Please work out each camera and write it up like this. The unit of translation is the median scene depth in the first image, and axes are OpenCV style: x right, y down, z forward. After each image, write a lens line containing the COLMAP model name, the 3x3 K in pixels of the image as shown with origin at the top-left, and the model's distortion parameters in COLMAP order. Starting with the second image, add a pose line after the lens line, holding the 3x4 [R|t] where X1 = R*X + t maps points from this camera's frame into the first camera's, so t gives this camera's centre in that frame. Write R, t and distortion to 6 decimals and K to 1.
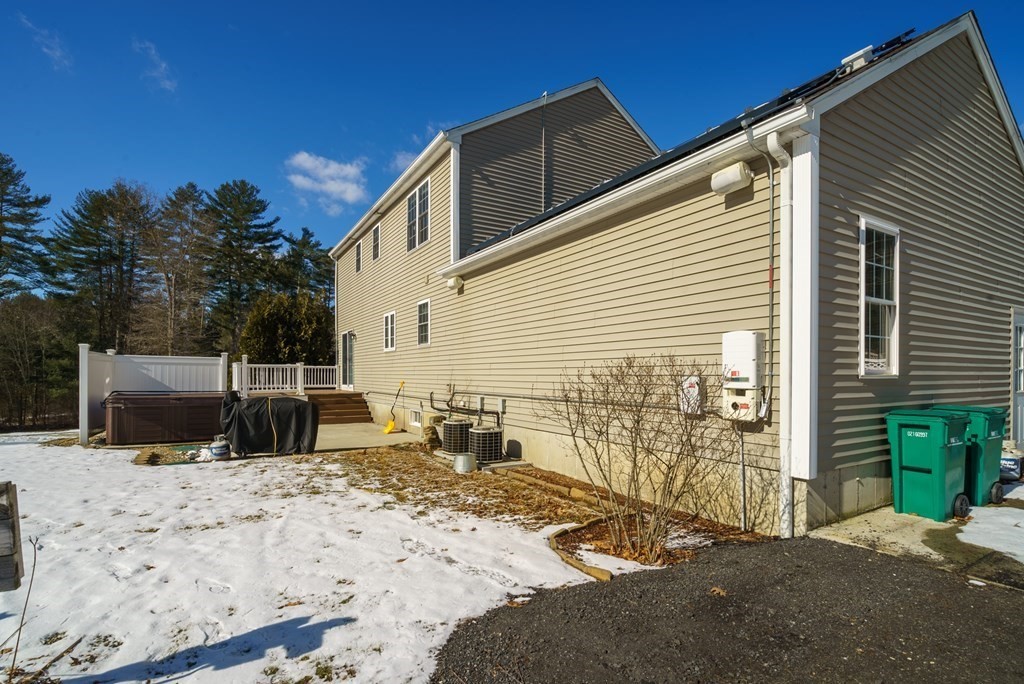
lens RADIAL K [[493.9, 0, 521.4], [0, 493.9, 369.0], [0, 0, 1]] dist [-0.000438, -0.000915]
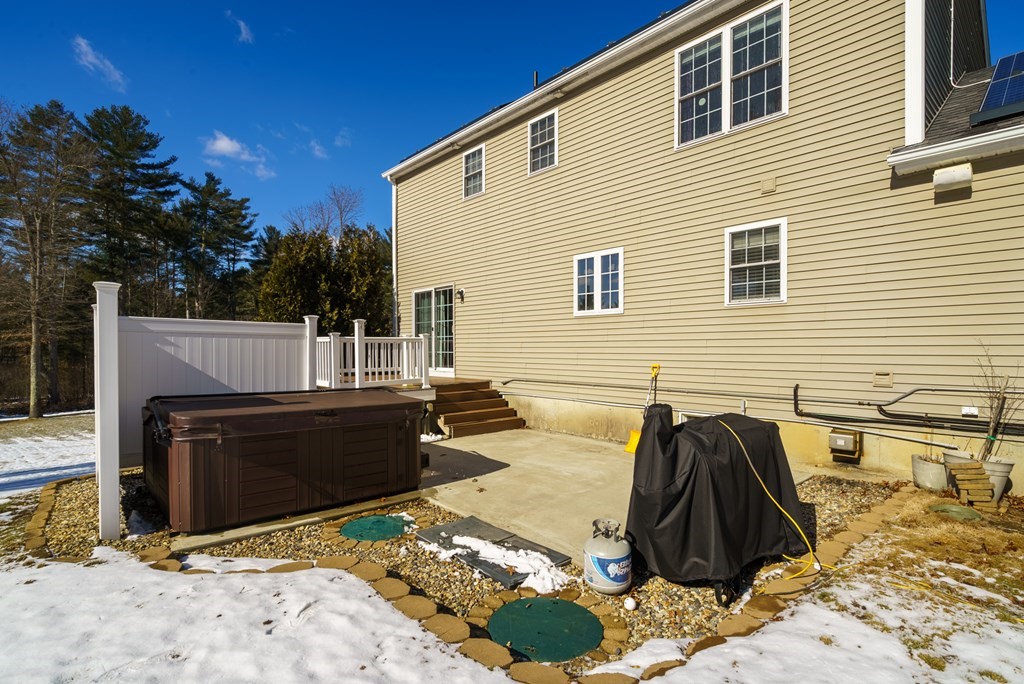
lens RADIAL K [[493.9, 0, 513.0], [0, 493.9, 348.9], [0, 0, 1]] dist [-0.000438, -0.000915]
pose [[0.980437, -0.003825, 0.196797, -0.124487], [0.001695, 0.999938, 0.010989, -0.000263], [-0.196827, -0.010440, 0.980383, 0.106761]]
